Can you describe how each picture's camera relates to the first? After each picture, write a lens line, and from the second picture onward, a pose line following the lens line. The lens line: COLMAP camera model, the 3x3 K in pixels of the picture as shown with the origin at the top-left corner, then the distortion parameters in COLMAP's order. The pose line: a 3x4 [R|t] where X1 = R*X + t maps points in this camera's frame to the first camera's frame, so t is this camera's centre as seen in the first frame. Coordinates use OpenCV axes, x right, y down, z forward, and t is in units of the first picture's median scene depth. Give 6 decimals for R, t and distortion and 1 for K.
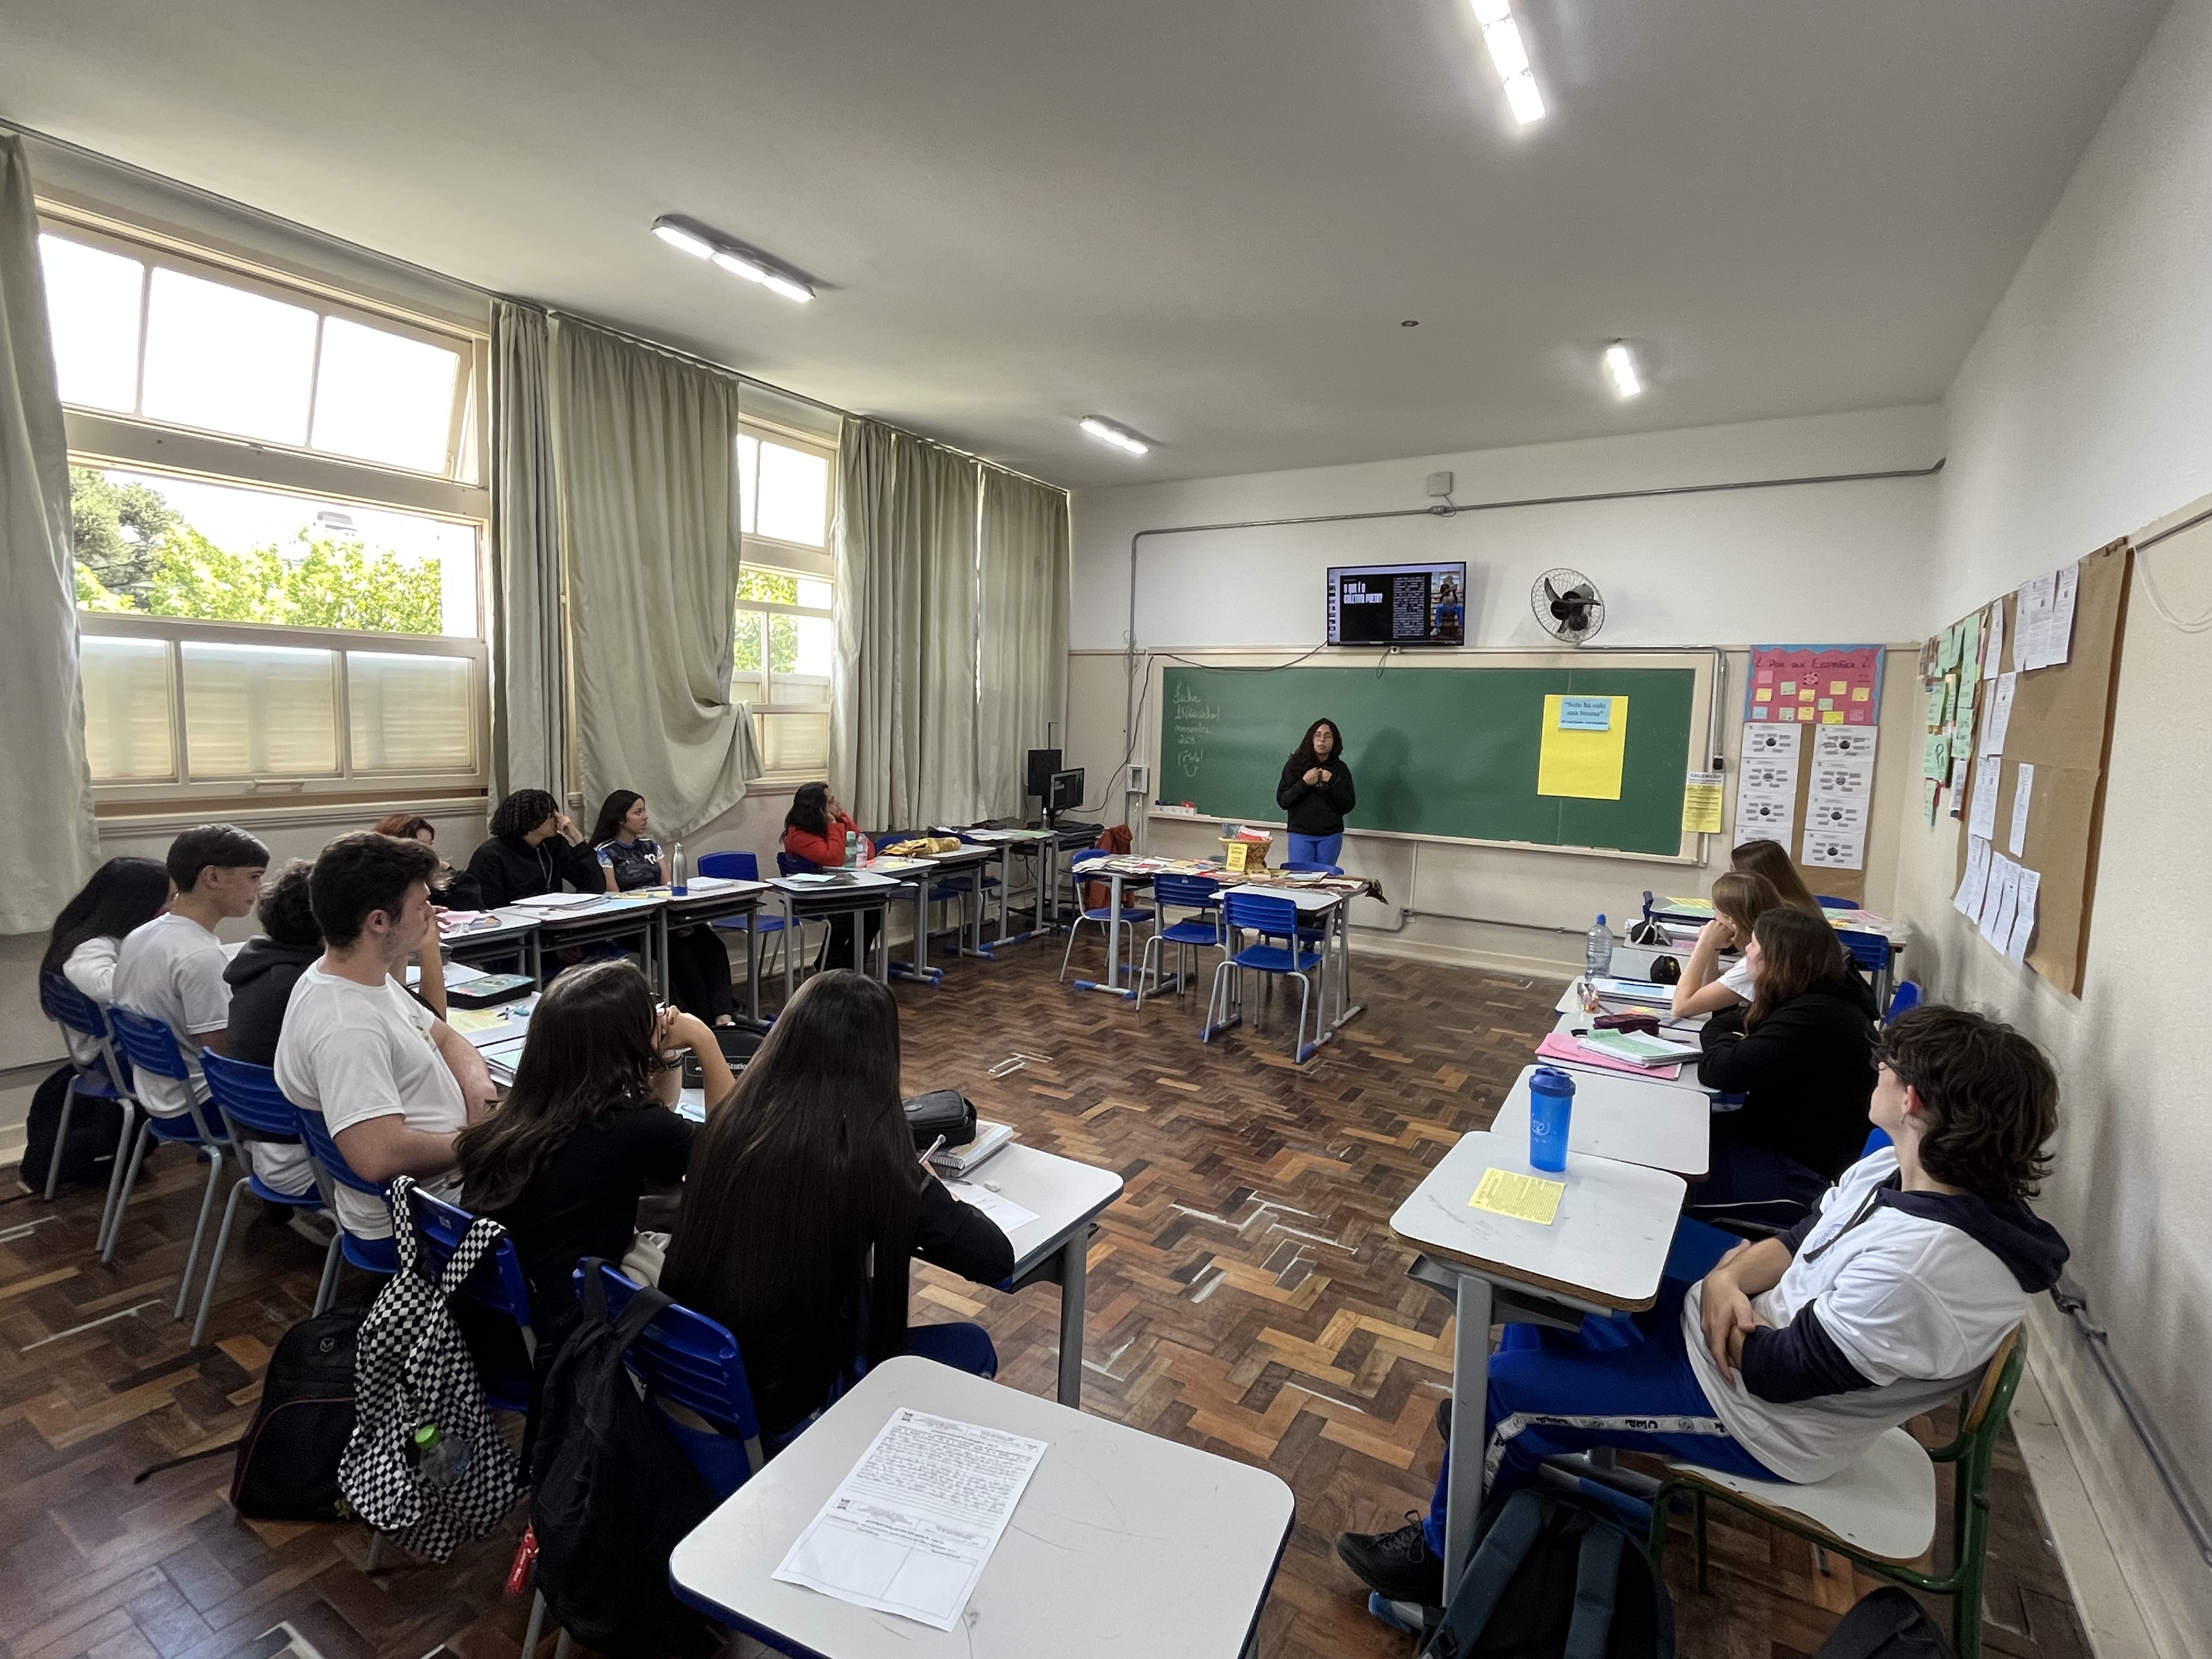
lens RADIAL K [[1060.2, 0, 1104.0], [0, 1060.2, 816.8], [0, 0, 1]] dist [-0.005401, -0.000097]
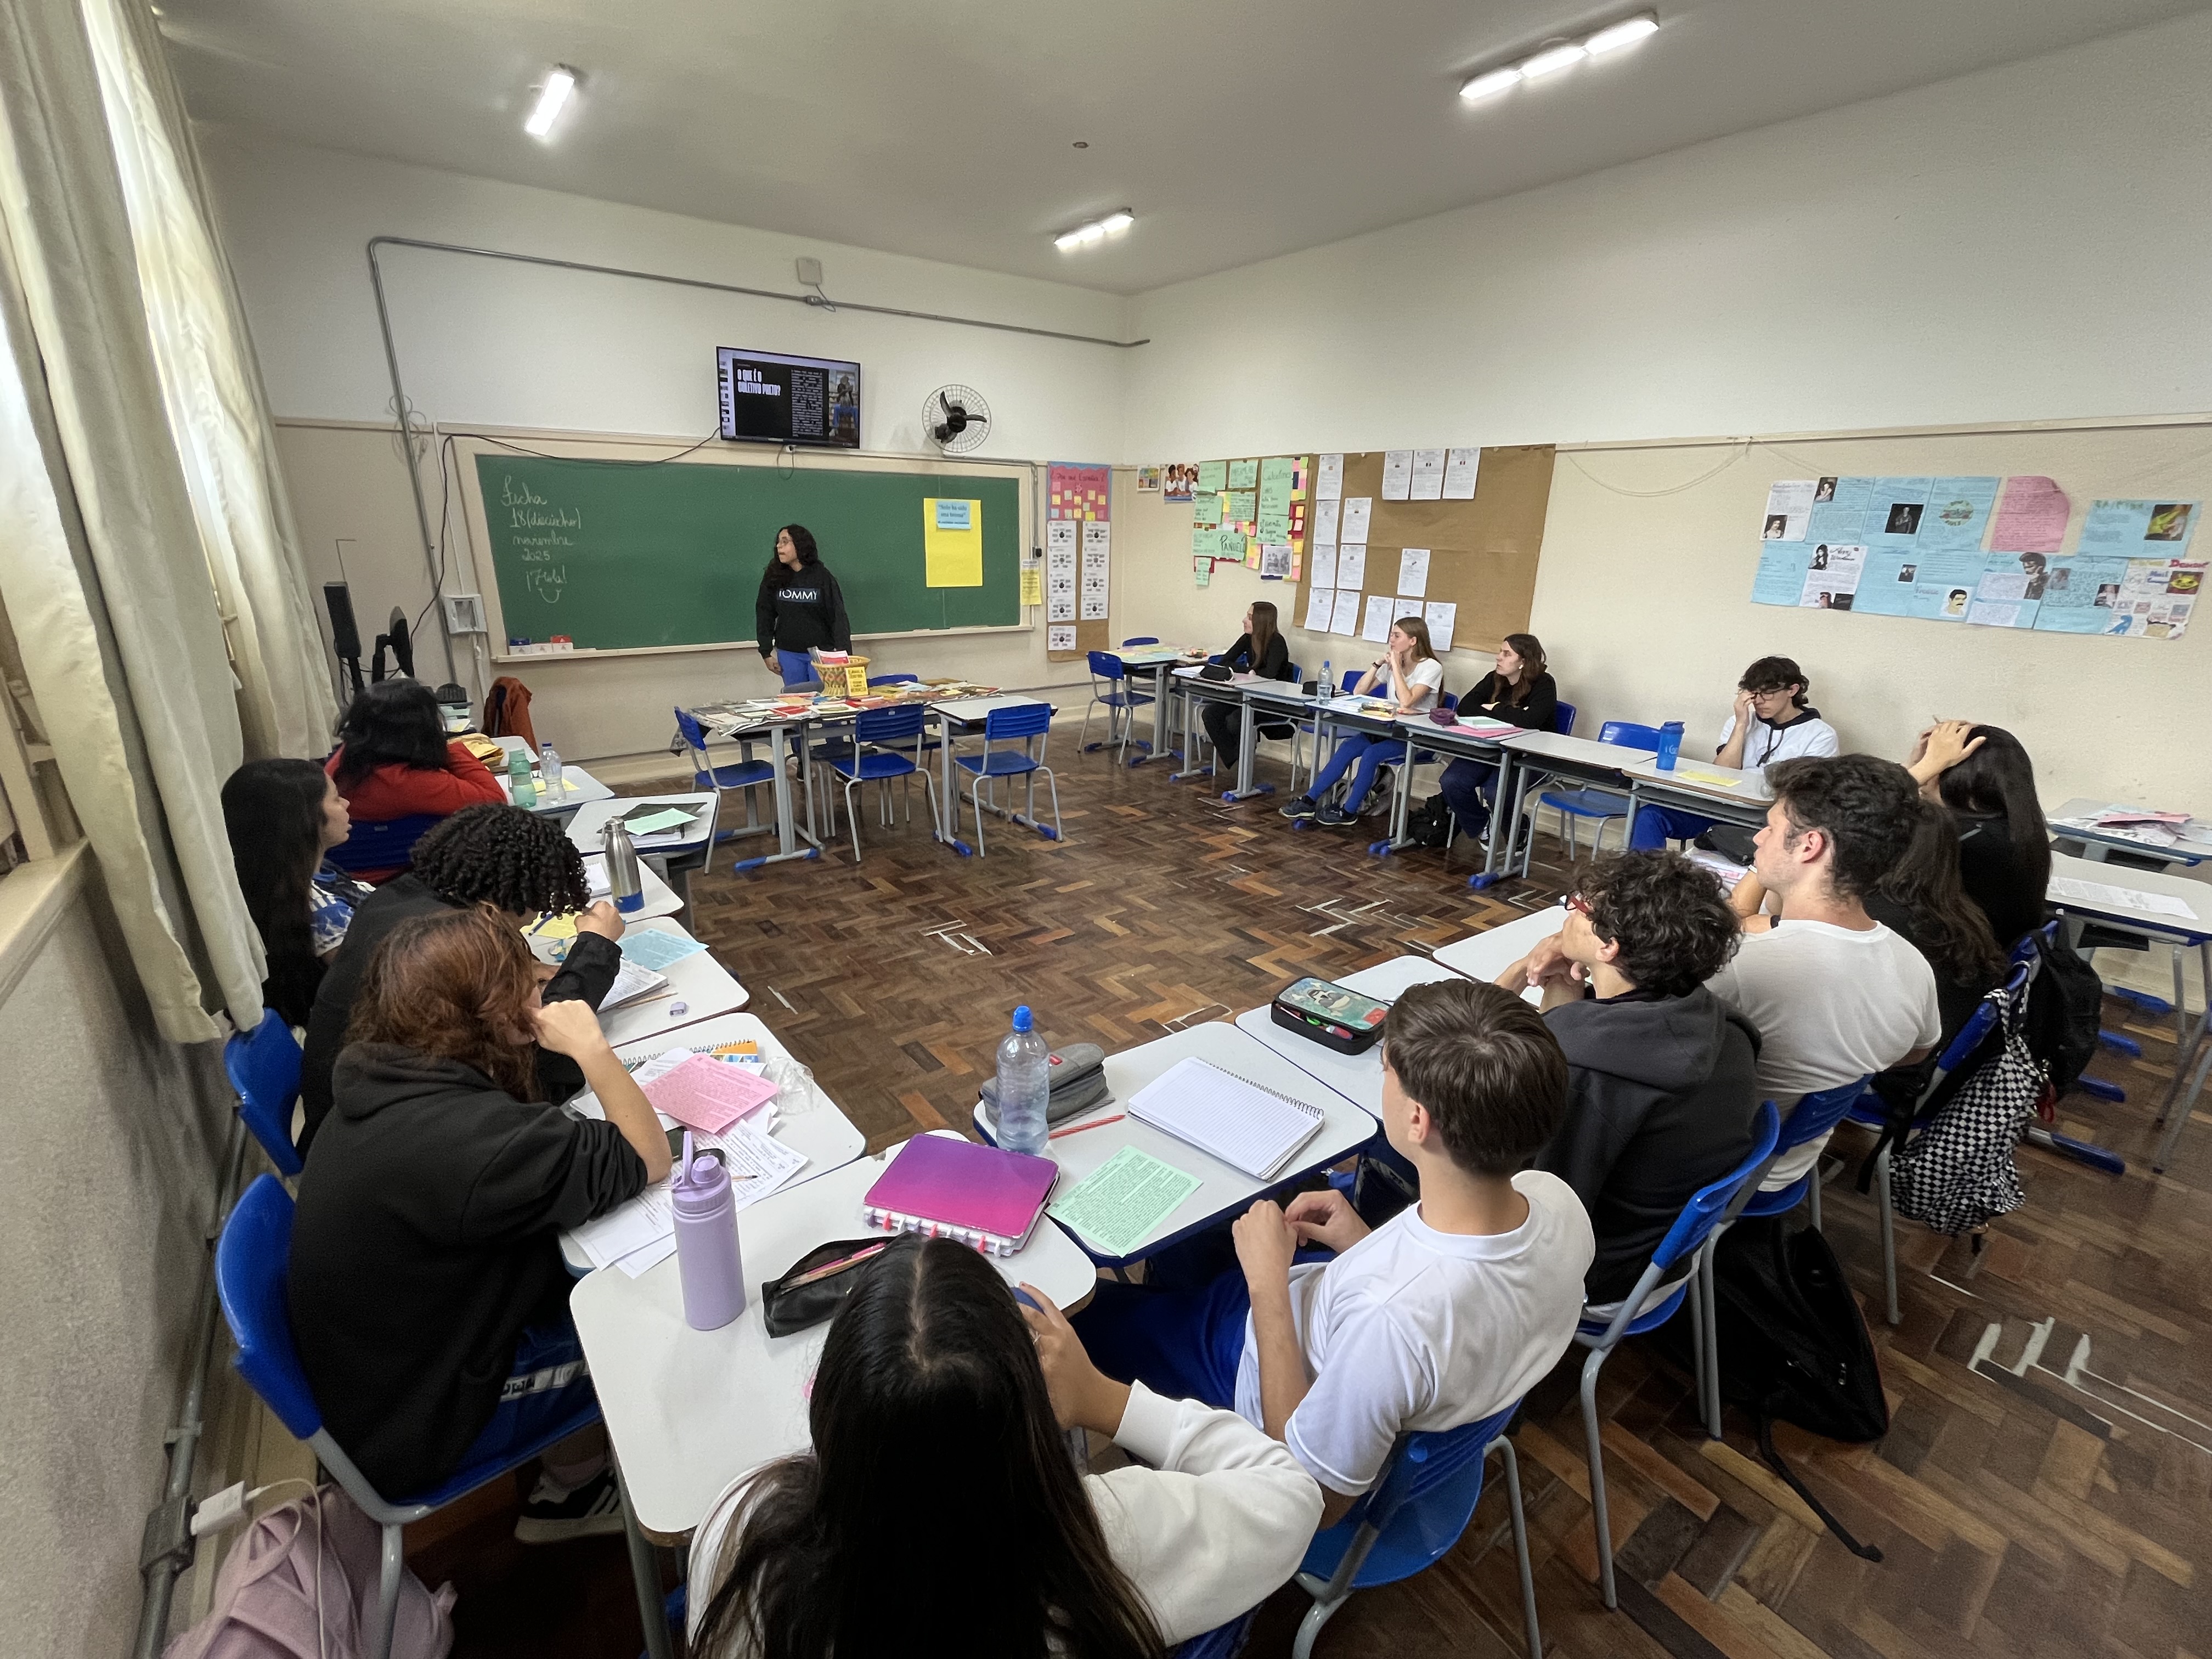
lens RADIAL K [[945.4, 0, 1111.4], [0, 945.4, 816.0], [0, 0, 1]] dist [-0.007609, 0.000103]
pose [[0.365204, -0.298724, 0.881697, -0.656141], [0.085311, 0.953871, 0.287841, -0.080839], [-0.927010, -0.029902, 0.373842, 0.529121]]
